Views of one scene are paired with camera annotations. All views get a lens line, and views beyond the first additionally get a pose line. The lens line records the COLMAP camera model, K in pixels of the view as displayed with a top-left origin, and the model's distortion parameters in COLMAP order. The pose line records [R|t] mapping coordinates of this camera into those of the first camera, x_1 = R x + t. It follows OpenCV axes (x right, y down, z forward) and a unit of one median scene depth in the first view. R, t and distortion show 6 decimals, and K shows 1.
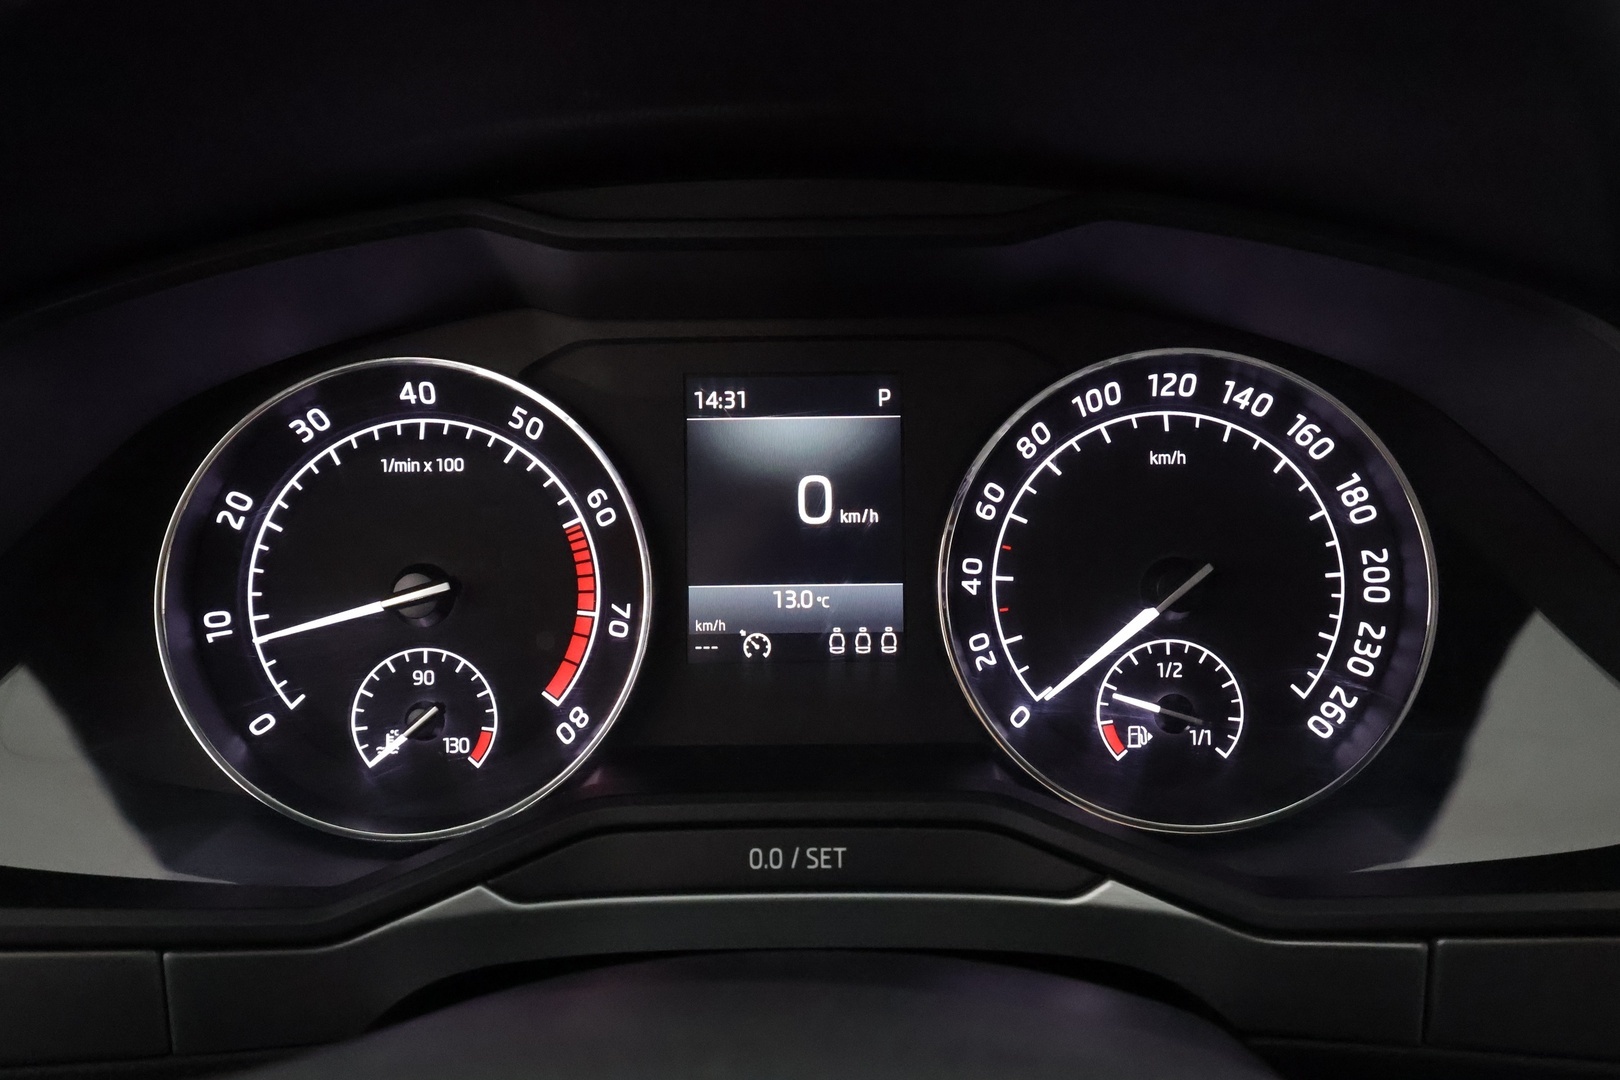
lens RADIAL K [[1399.1, 0, 760.8], [0, 1399.1, 559.3], [0, 0, 1]] dist [0.014576, 0.029278]
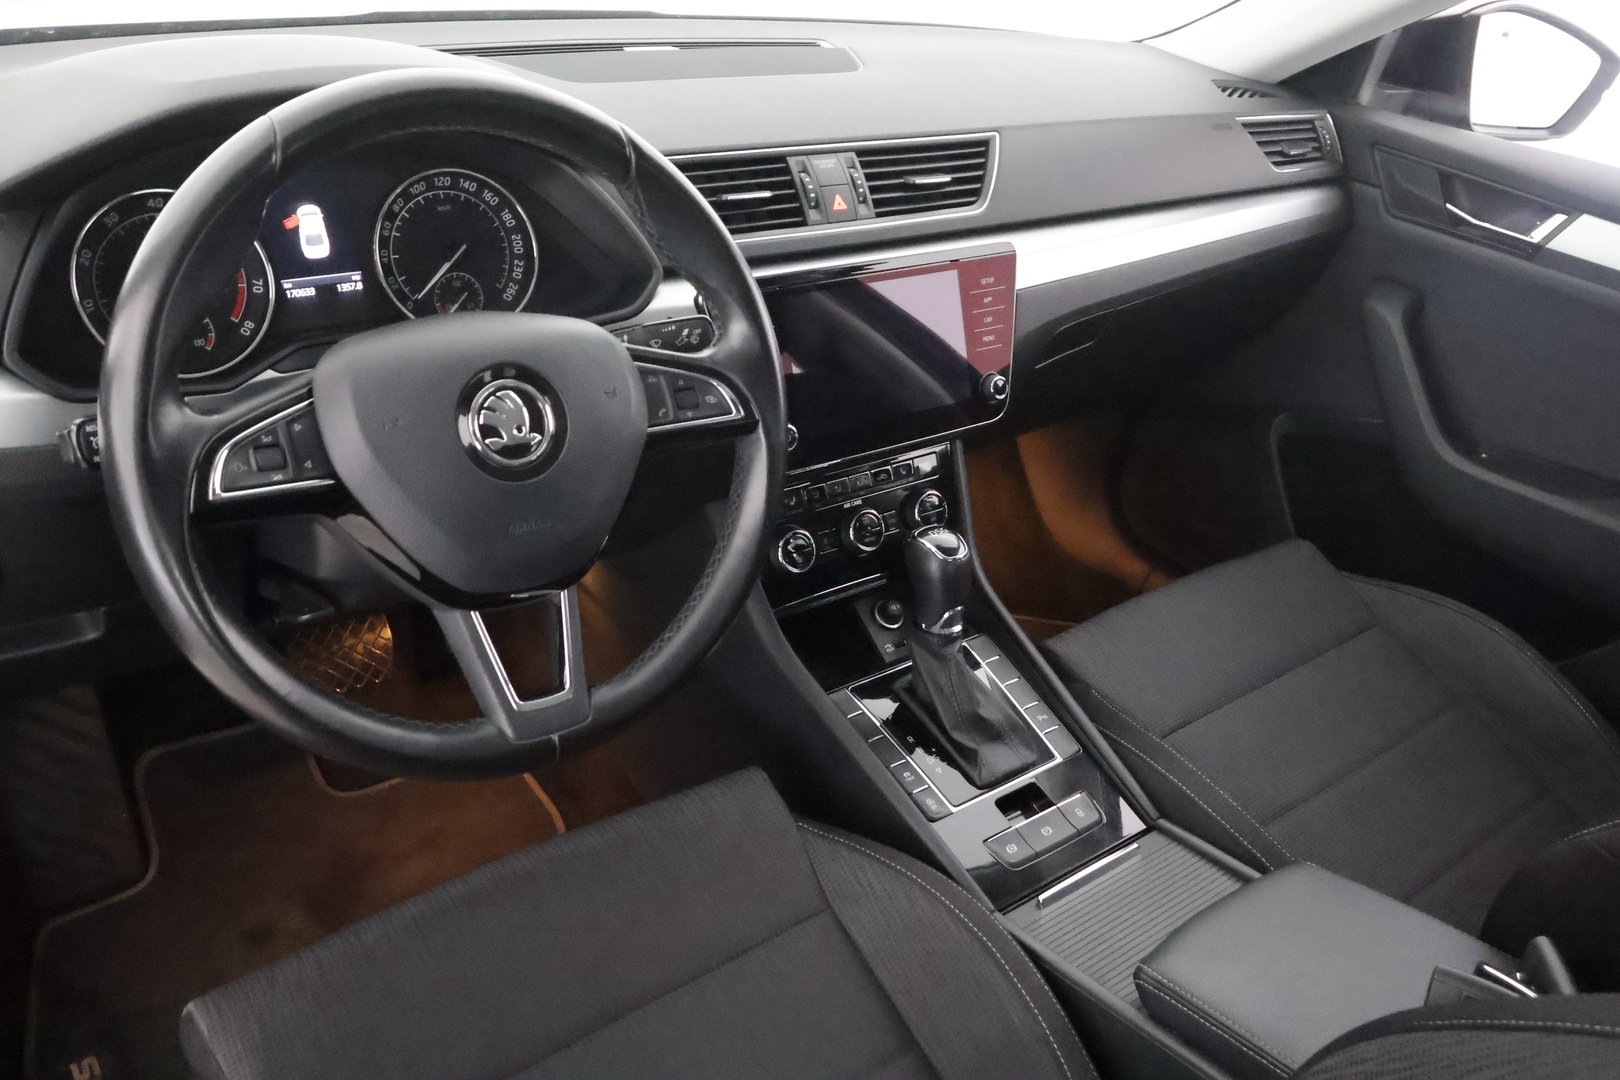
lens RADIAL K [[1399.1, 0, 809.6], [0, 1399.1, 542.0], [0, 0, 1]] dist [0.014576, 0.029278]
pose [[0.795505, -0.210931, 0.568049, -0.882467], [0.096884, 0.969672, 0.224386, 0.018107], [-0.598151, -0.123465, 0.791815, -1.785718]]
